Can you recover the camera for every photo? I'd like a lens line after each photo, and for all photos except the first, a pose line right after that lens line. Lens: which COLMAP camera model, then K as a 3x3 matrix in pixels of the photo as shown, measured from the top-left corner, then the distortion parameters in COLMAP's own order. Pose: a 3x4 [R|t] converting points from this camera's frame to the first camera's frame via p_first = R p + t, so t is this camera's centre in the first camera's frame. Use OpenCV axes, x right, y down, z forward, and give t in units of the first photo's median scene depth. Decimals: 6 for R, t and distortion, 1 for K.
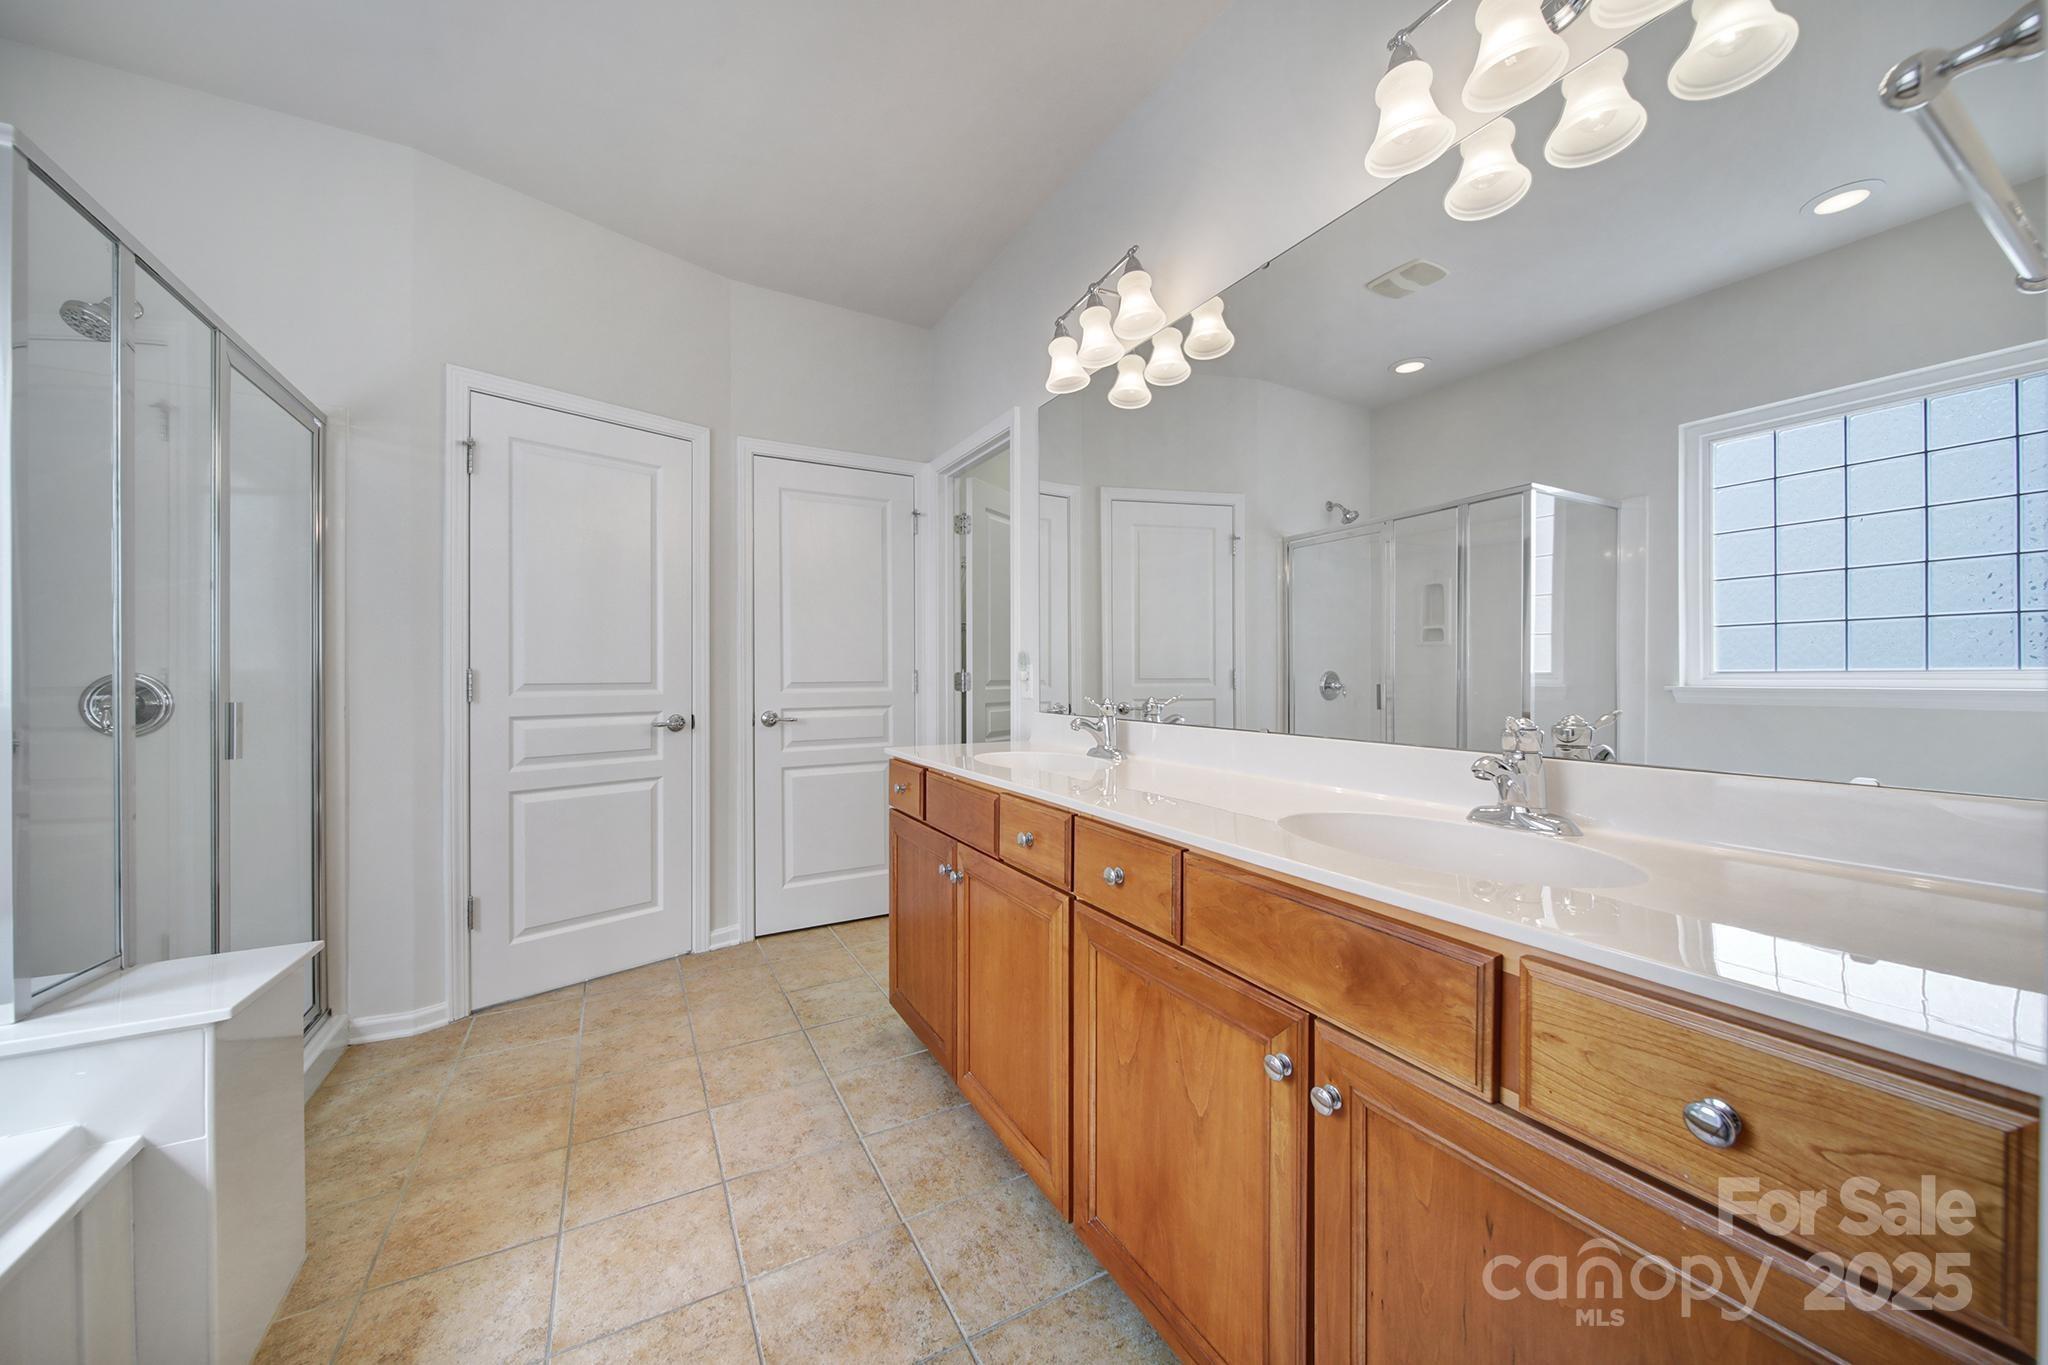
lens RADIAL K [[716.0, 0, 1019.4], [0, 716.0, 674.6], [0, 0, 1]] dist [-0.001457, -0.001497]
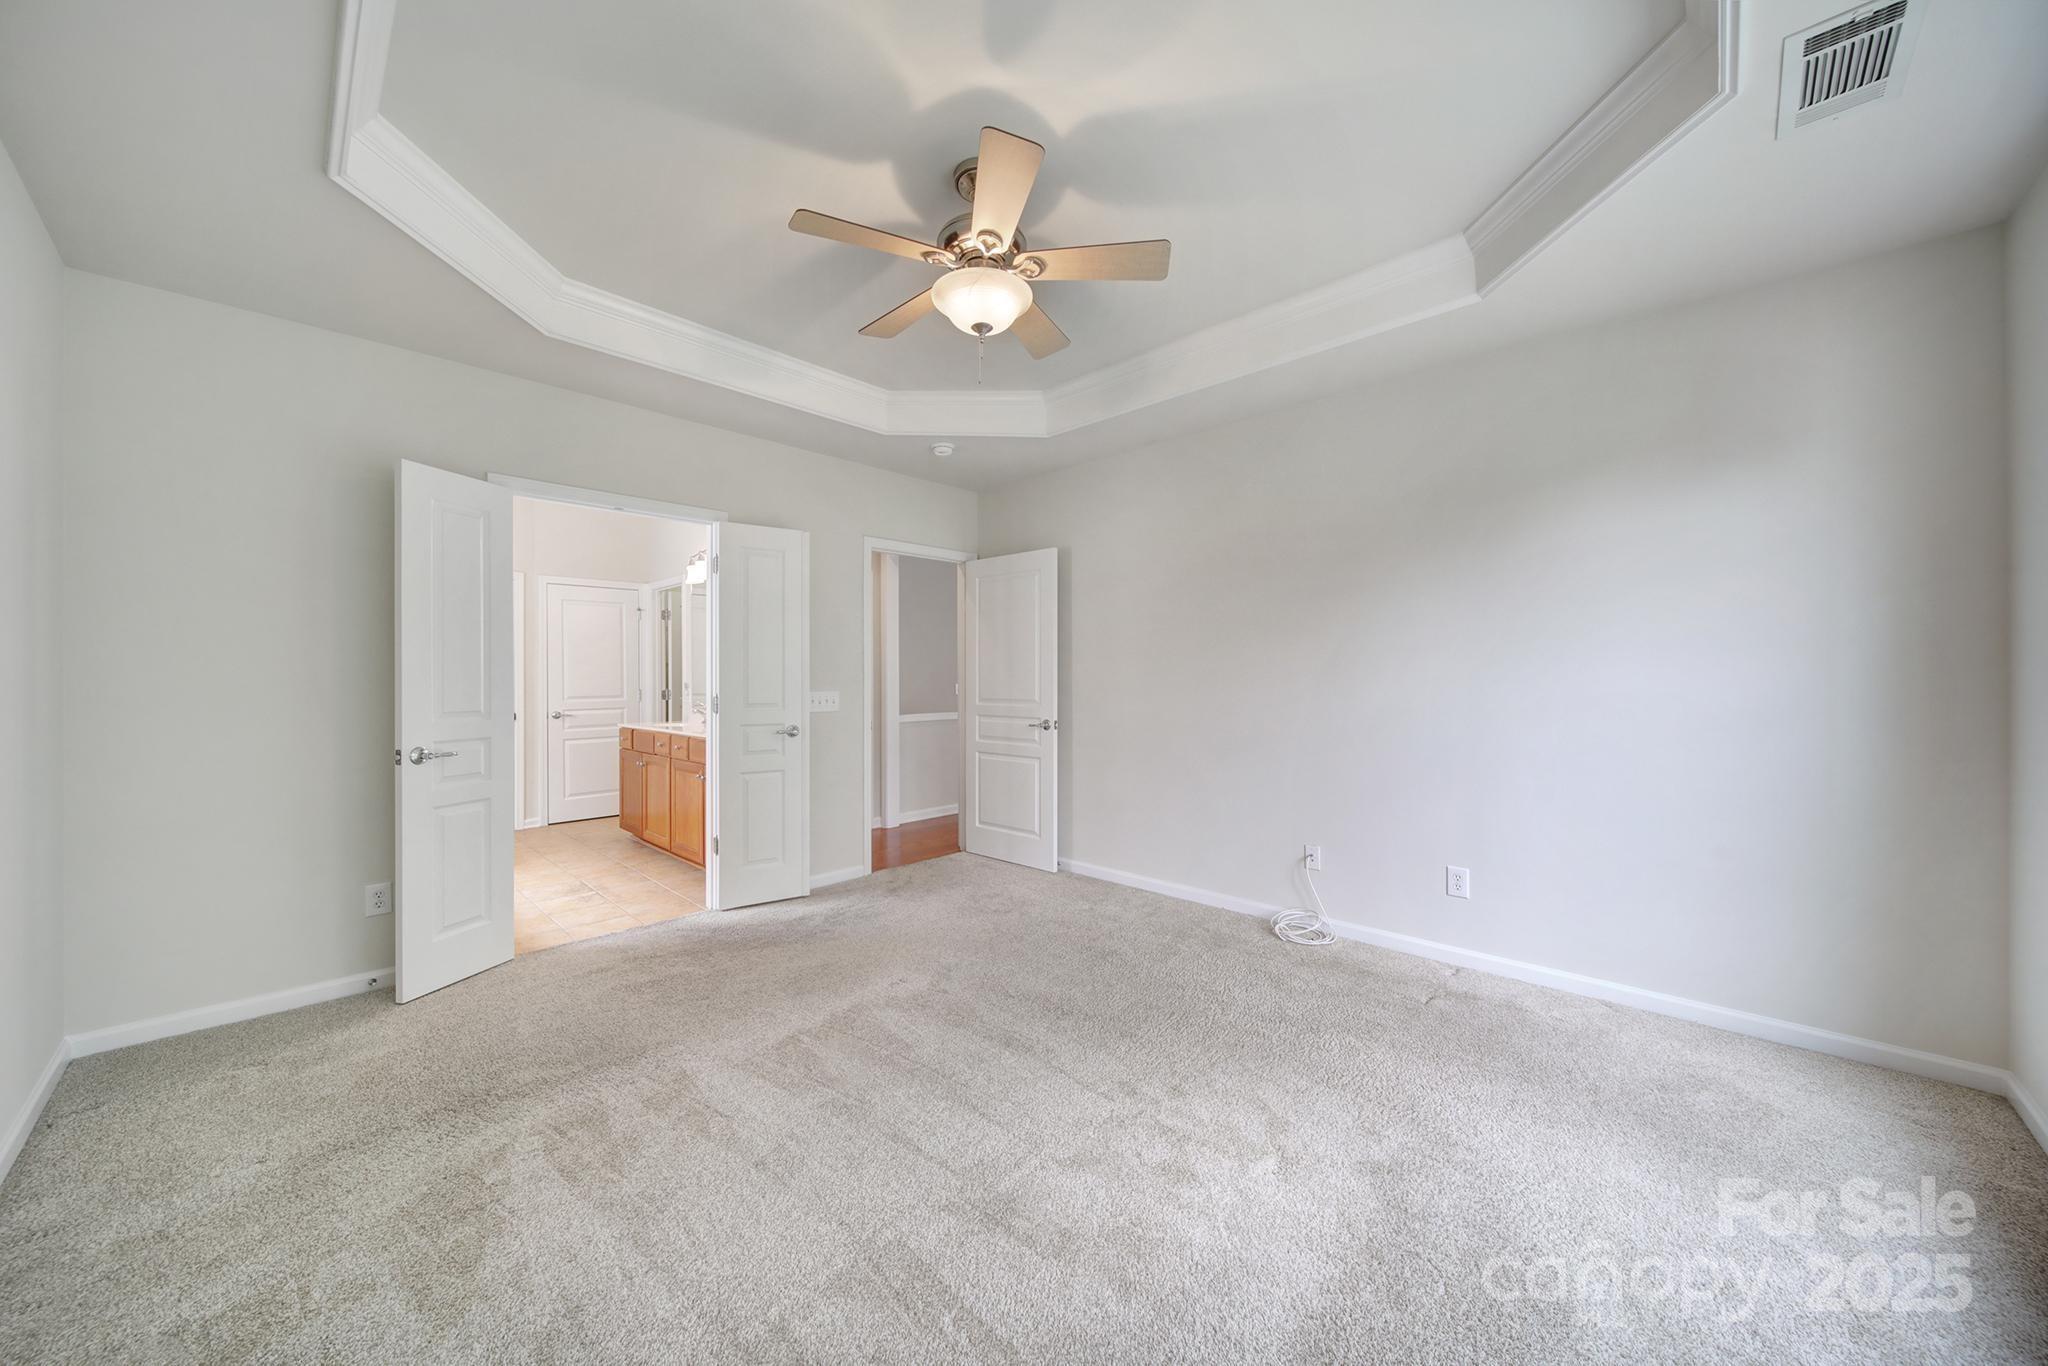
lens RADIAL K [[716.0, 0, 1024.9], [0, 716.0, 677.8], [0, 0, 1]] dist [-0.001457, -0.001497]
pose [[0.955830, -0.002404, 0.293910, 0.323527], [0.003457, 0.999989, -0.003065, -0.032144], [-0.293899, 0.003946, 0.955828, -1.330298]]
